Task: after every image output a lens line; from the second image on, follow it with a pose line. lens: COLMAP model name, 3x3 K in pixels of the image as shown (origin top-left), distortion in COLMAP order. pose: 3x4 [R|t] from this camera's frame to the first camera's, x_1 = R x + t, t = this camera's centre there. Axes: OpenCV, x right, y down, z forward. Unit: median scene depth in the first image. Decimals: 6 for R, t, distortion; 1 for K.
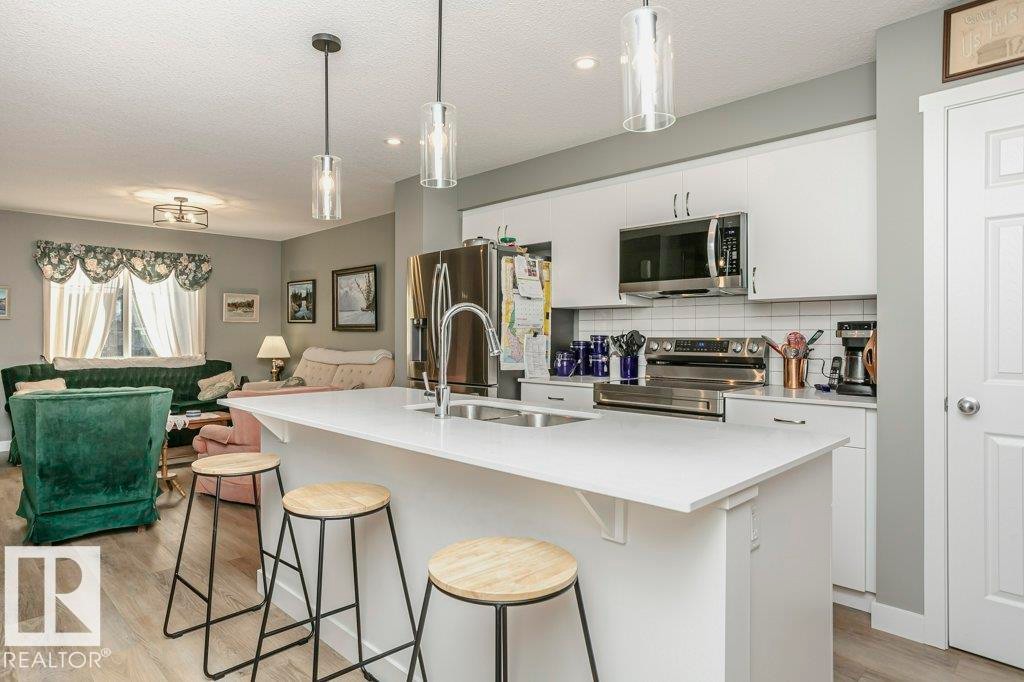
lens RADIAL K [[594.4, 0, 487.8], [0, 594.4, 332.6], [0, 0, 1]] dist [-0.022831, 0.018401]
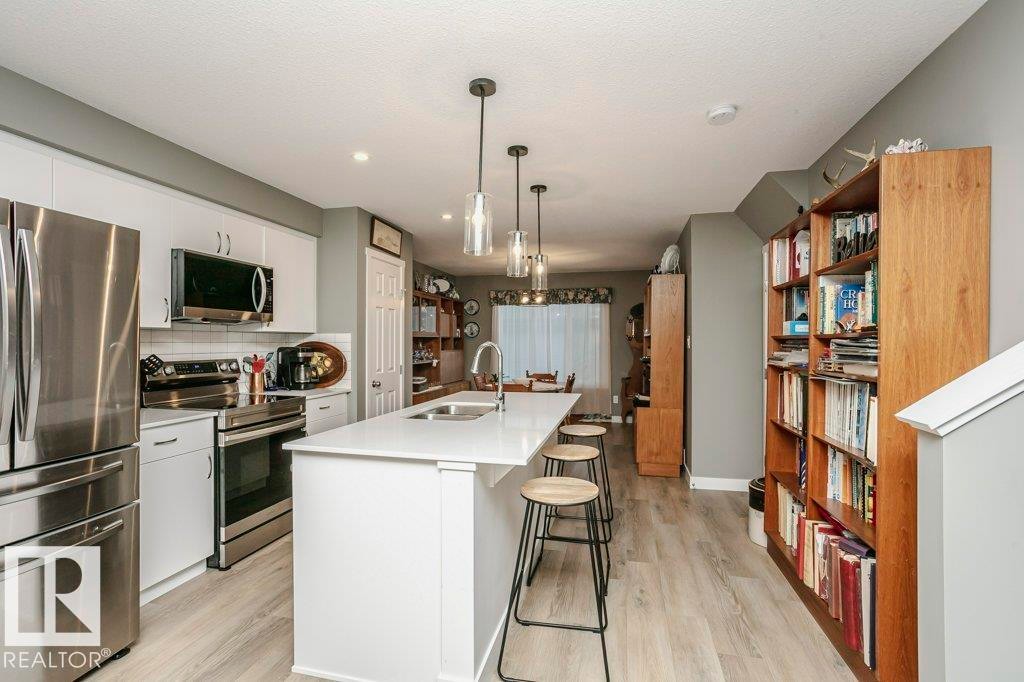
lens RADIAL K [[503.8, 0, 492.9], [0, 503.8, 339.5], [0, 0, 1]] dist [-0.035189, 0.012415]
pose [[-0.518339, 0.003294, 0.855169, -0.422420], [-0.005094, 0.999963, -0.006939, -0.015796], [-0.855160, -0.007953, -0.518303, 0.586704]]
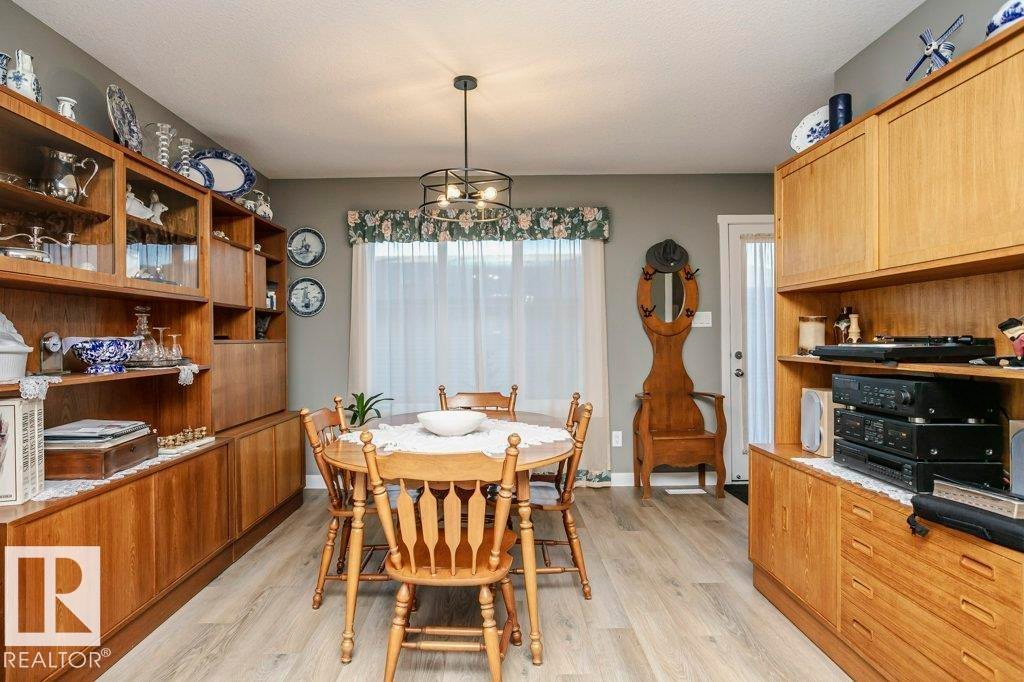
lens RADIAL K [[594.4, 0, 497.7], [0, 594.4, 337.5], [0, 0, 1]] dist [-0.022831, 0.018401]
pose [[-0.717798, 0.006446, 0.696221, 0.116283], [0.005490, 0.999978, -0.003598, 0.003406], [-0.696229, 0.001239, -0.717818, 0.276798]]
